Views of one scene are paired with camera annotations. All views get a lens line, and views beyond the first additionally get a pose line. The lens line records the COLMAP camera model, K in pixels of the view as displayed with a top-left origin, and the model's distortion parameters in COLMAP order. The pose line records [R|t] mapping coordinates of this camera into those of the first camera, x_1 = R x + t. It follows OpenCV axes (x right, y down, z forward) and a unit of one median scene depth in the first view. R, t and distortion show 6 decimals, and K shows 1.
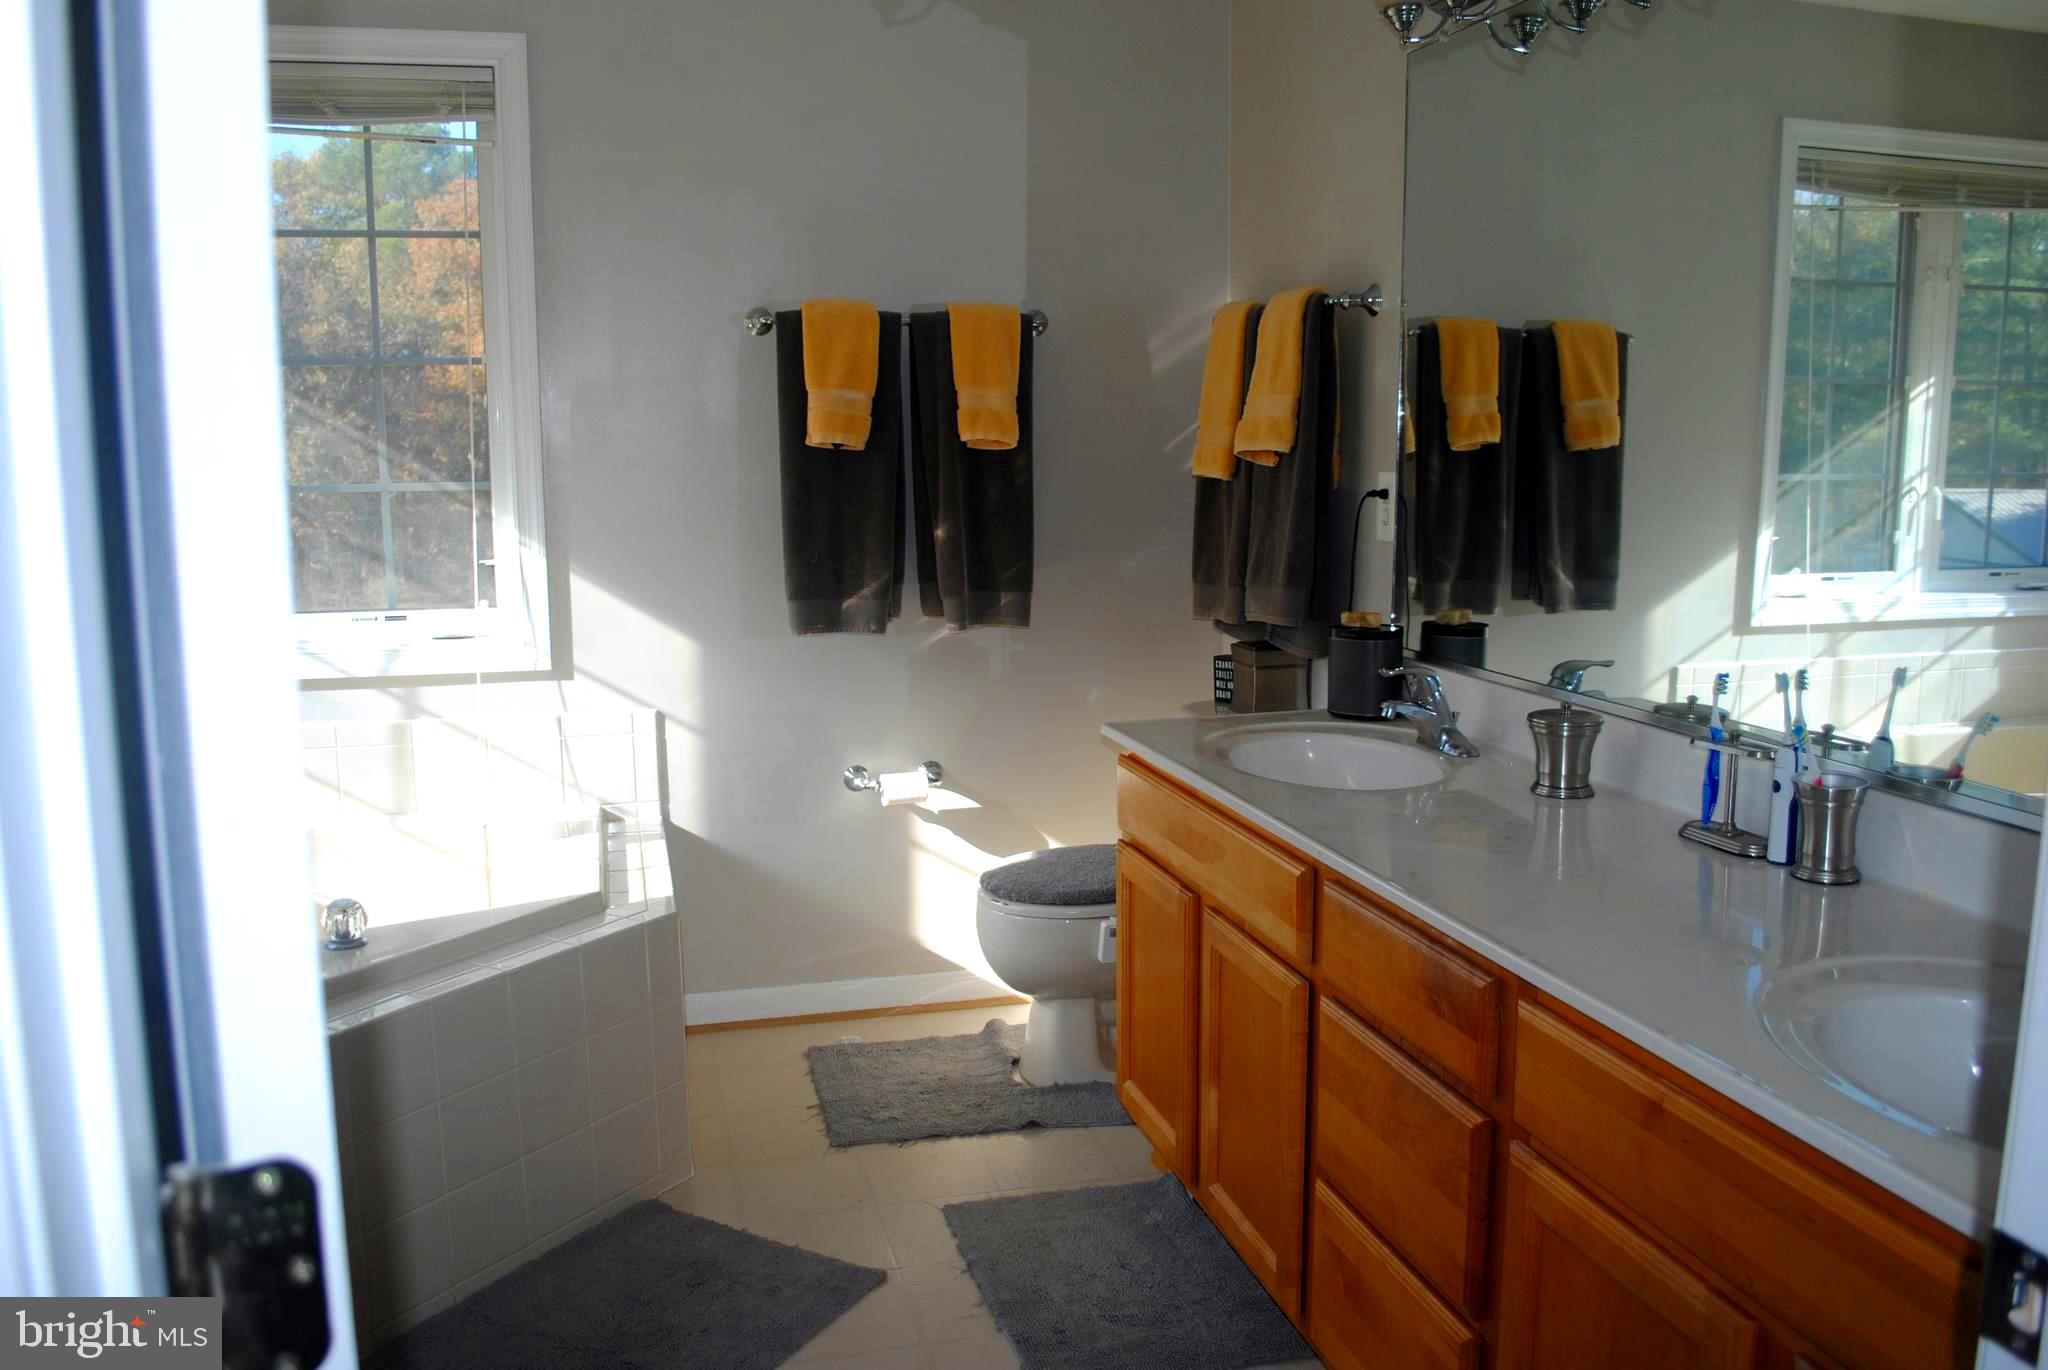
lens RADIAL K [[1606.4, 0, 1024.0], [0, 1606.4, 685.0], [0, 0, 1]] dist [-0.047479, -0.116384]
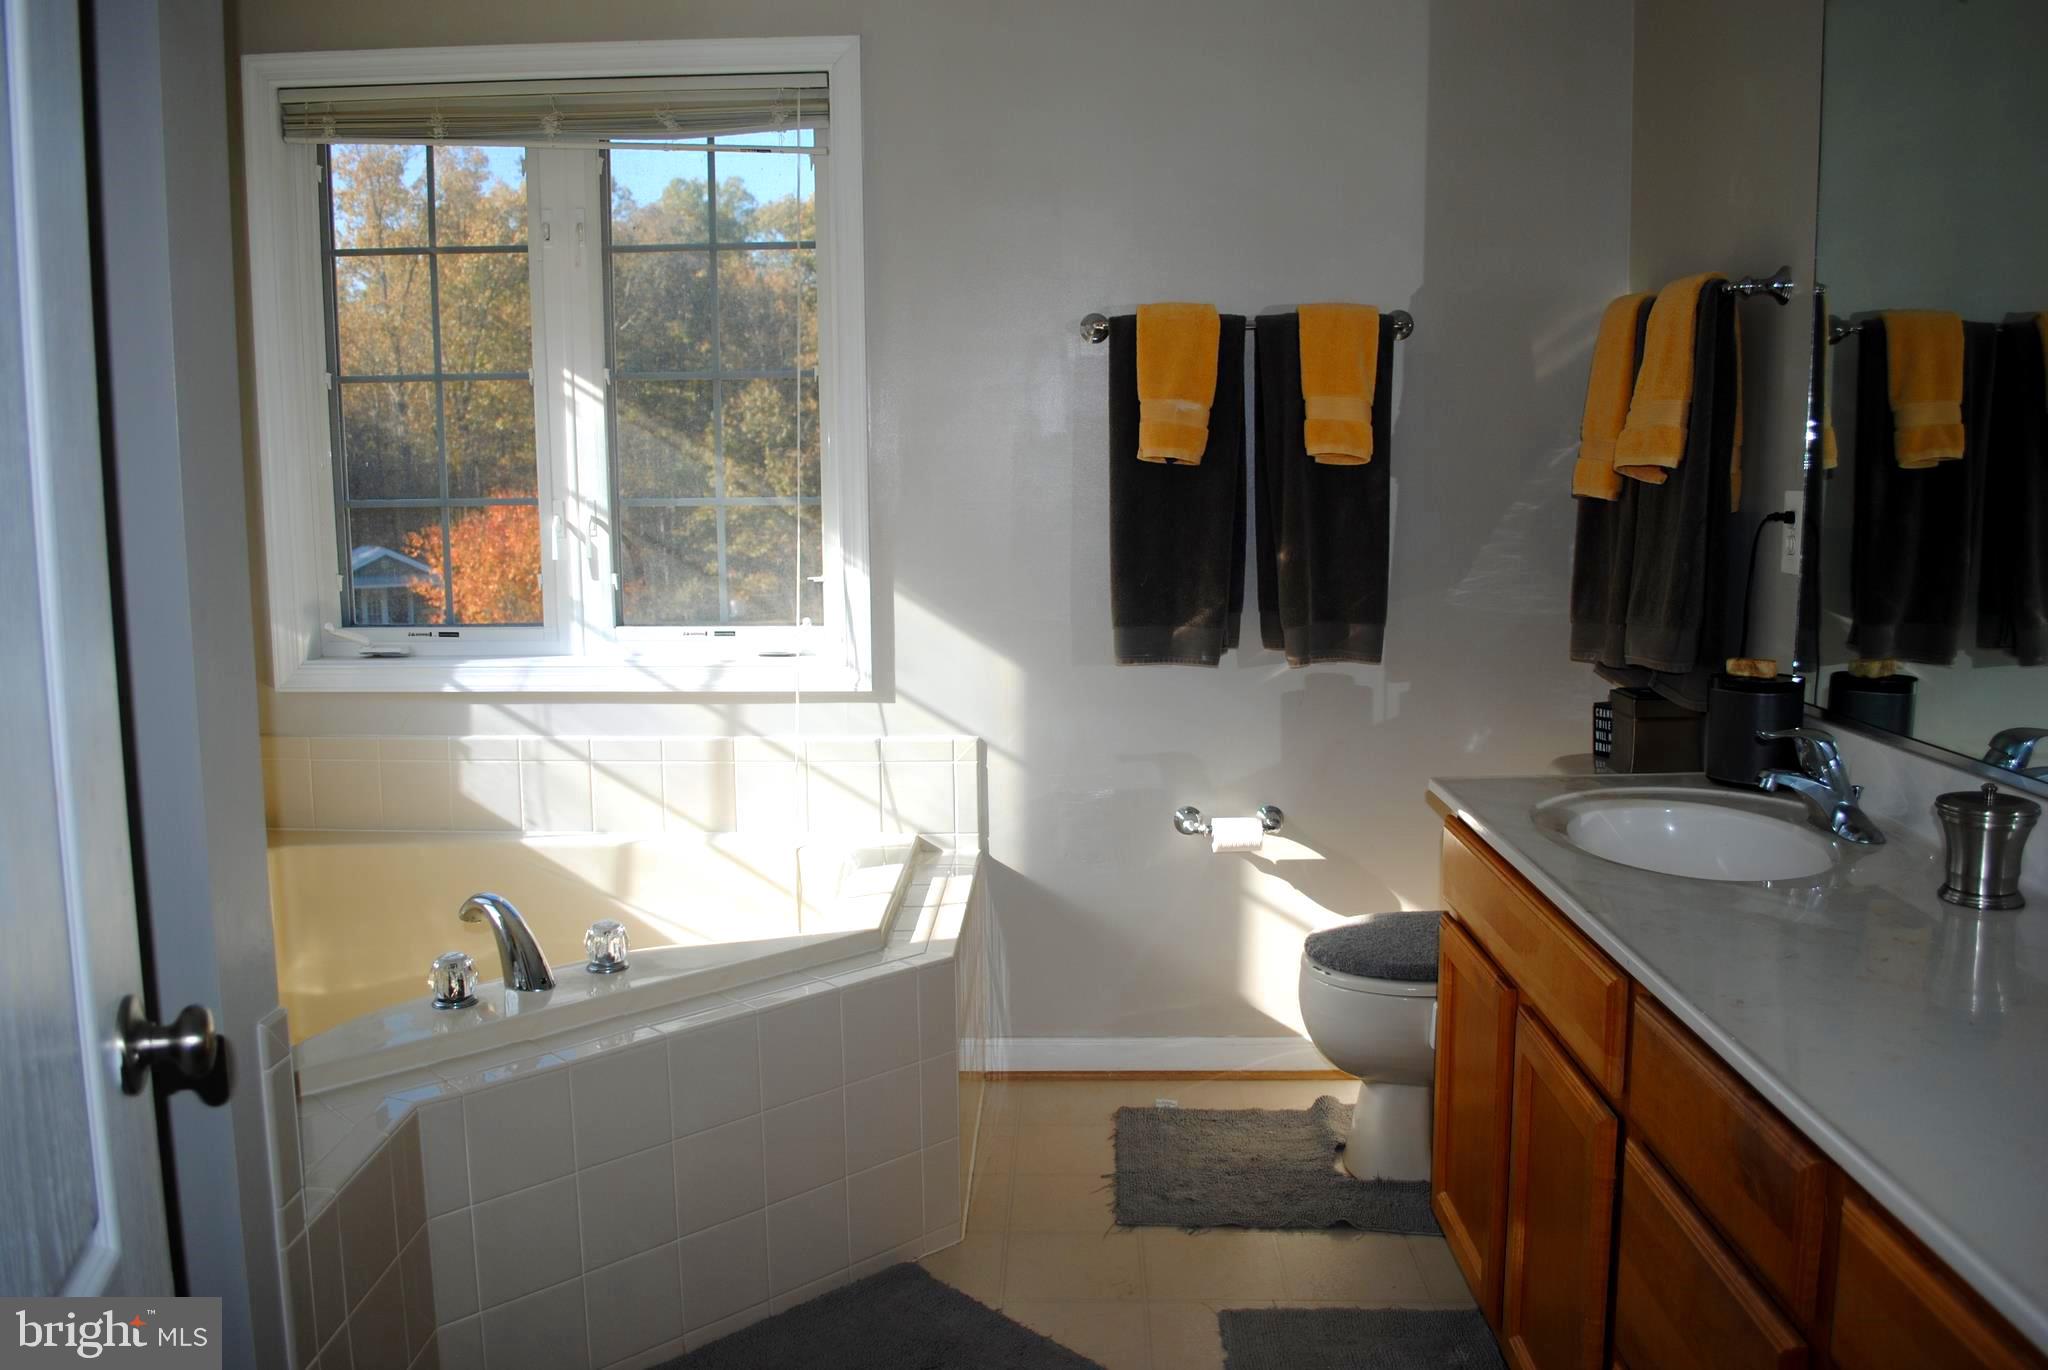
lens RADIAL K [[1612.3, 0, 1024.0], [0, 1612.3, 685.0], [0, 0, 1]] dist [-0.076697, 0.005866]
pose [[0.960585, 0.034622, -0.275824, 0.063391], [-0.038739, 0.999204, -0.009491, -0.008000], [0.275276, 0.019802, 0.961161, 0.089761]]
